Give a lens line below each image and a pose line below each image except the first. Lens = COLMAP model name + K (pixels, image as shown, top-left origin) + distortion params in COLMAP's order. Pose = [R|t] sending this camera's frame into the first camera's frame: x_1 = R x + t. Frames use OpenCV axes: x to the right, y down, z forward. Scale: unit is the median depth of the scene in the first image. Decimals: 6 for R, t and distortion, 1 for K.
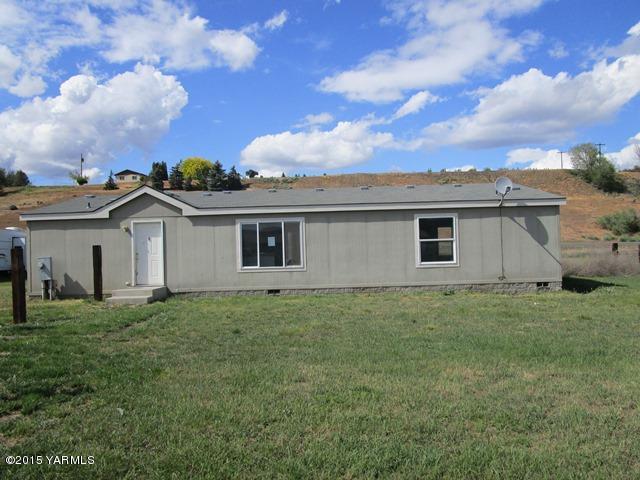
lens RADIAL K [[456.2, 0, 317.3], [0, 456.2, 239.8], [0, 0, 1]] dist [-0.032687, 0.010186]
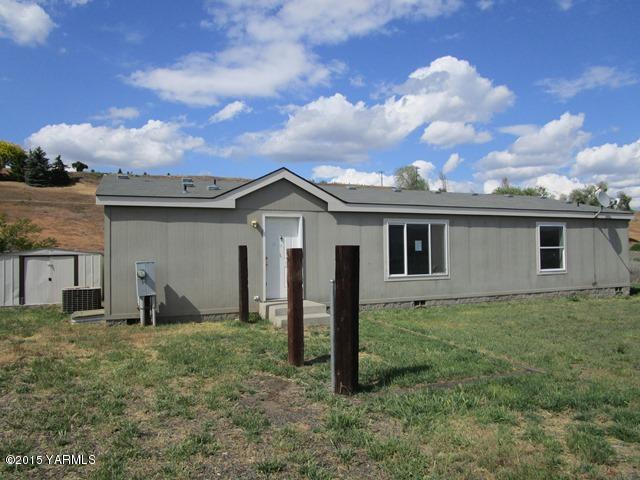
lens RADIAL K [[456.2, 0, 317.3], [0, 456.2, 239.8], [0, 0, 1]] dist [-0.032687, 0.010186]
pose [[0.914763, 0.027631, 0.403044, -0.629919], [-0.021522, 0.999575, -0.019679, 0.013936], [-0.403417, 0.009327, 0.914969, 0.274969]]
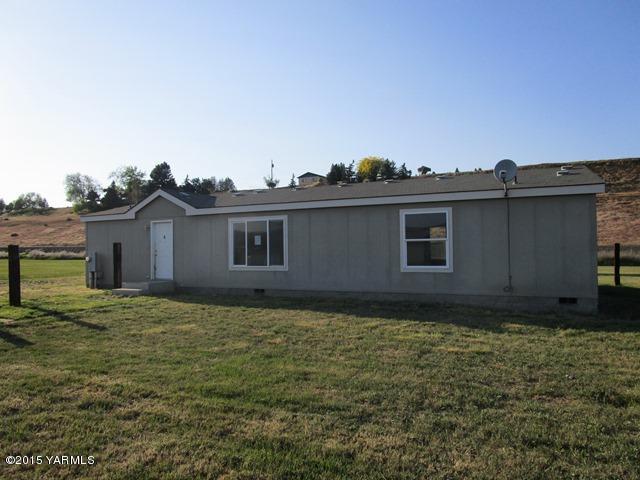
lens RADIAL K [[454.9, 0, 319.0], [0, 454.9, 238.7], [0, 0, 1]] dist [-0.050187, 0.028939]
pose [[0.912544, 0.005646, -0.408940, 0.419795], [-0.004354, 0.999982, 0.004090, -0.004374], [0.408955, -0.001951, 0.912552, 0.158009]]
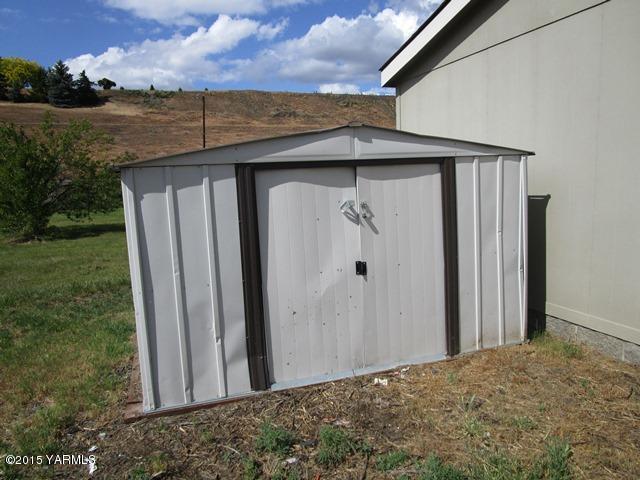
lens RADIAL K [[456.2, 0, 317.3], [0, 456.2, 239.8], [0, 0, 1]] dist [-0.032687, 0.010186]
pose [[0.932396, -0.058081, 0.356742, -0.861212], [0.006014, 0.989361, 0.145360, 0.045929], [-0.361389, -0.133388, 0.922825, 1.203311]]
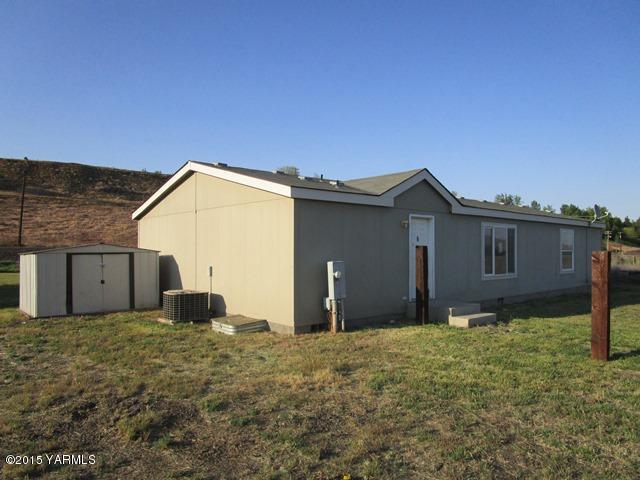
lens RADIAL K [[456.2, 0, 317.3], [0, 456.2, 239.8], [0, 0, 1]] dist [-0.032687, 0.010186]
pose [[0.746502, 0.042727, 0.664010, -1.015528], [-0.034828, 0.999077, -0.025132, 0.024468], [-0.664471, -0.004365, 0.747301, 0.542219]]
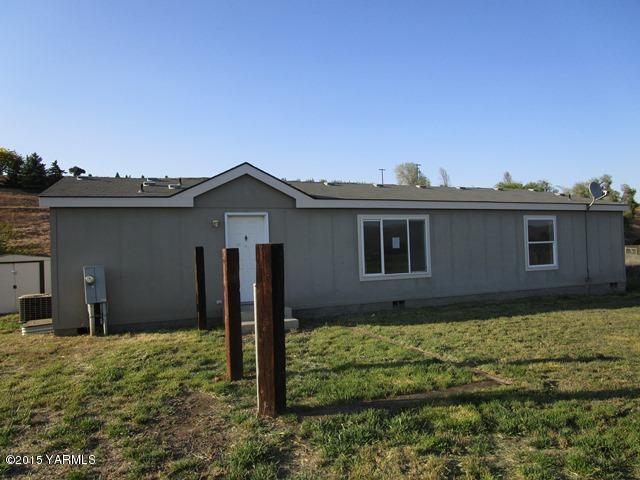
lens RADIAL K [[456.4, 0, 316.3], [0, 456.4, 244.1], [0, 0, 1]] dist [-0.026620, 0.008129]
pose [[0.919124, 0.004308, 0.393944, -0.556887], [-0.000214, 0.999946, -0.010435, 0.014416], [-0.393967, 0.009507, 0.919075, 0.296770]]
